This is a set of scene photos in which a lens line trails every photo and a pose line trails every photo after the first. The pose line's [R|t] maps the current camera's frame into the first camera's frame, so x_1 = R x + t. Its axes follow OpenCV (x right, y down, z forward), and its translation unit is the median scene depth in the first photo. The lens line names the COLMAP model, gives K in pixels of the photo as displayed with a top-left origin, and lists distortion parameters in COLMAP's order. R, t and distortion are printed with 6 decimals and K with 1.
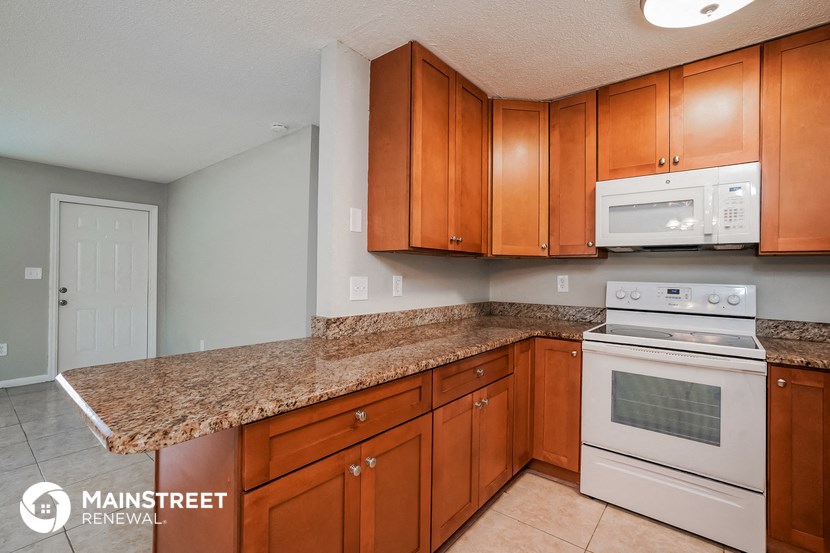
lens RADIAL K [[380.0, 0, 413.0], [0, 380.0, 269.7], [0, 0, 1]] dist [-0.012802, 0.000293]
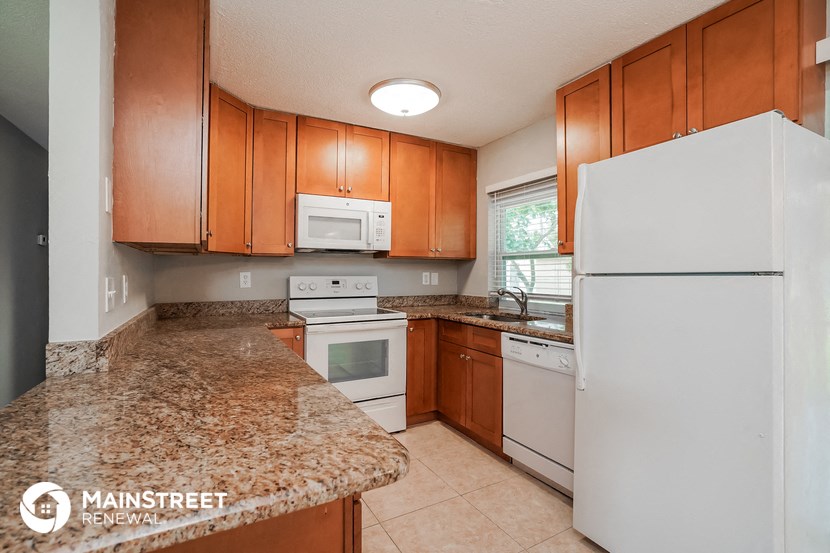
lens RADIAL K [[384.7, 0, 415.0], [0, 384.7, 276.5], [0, 0, 1]] dist [-0.050183, 0.000178]
pose [[0.373391, -0.023361, 0.927380, -0.560863], [-0.003297, 0.999643, 0.026508, -0.002910], [-0.927668, -0.012956, 0.373181, 0.228007]]
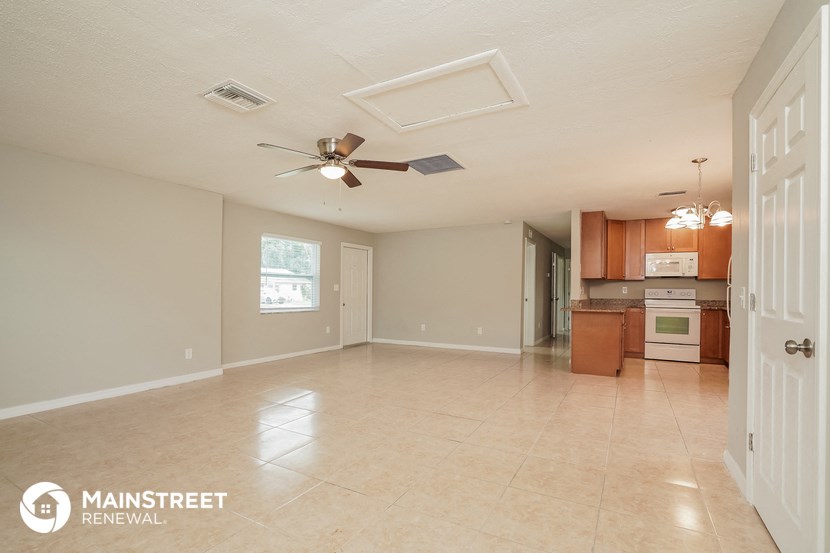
lens RADIAL K [[400.1, 0, 414.7], [0, 400.1, 289.4], [0, 0, 1]] dist [-0.000448, -0.000114]
pose [[0.982619, -0.004140, 0.185590, -2.000919], [0.003057, 0.999977, 0.006119, 0.015267], [-0.185611, -0.005446, 0.982608, -1.838506]]
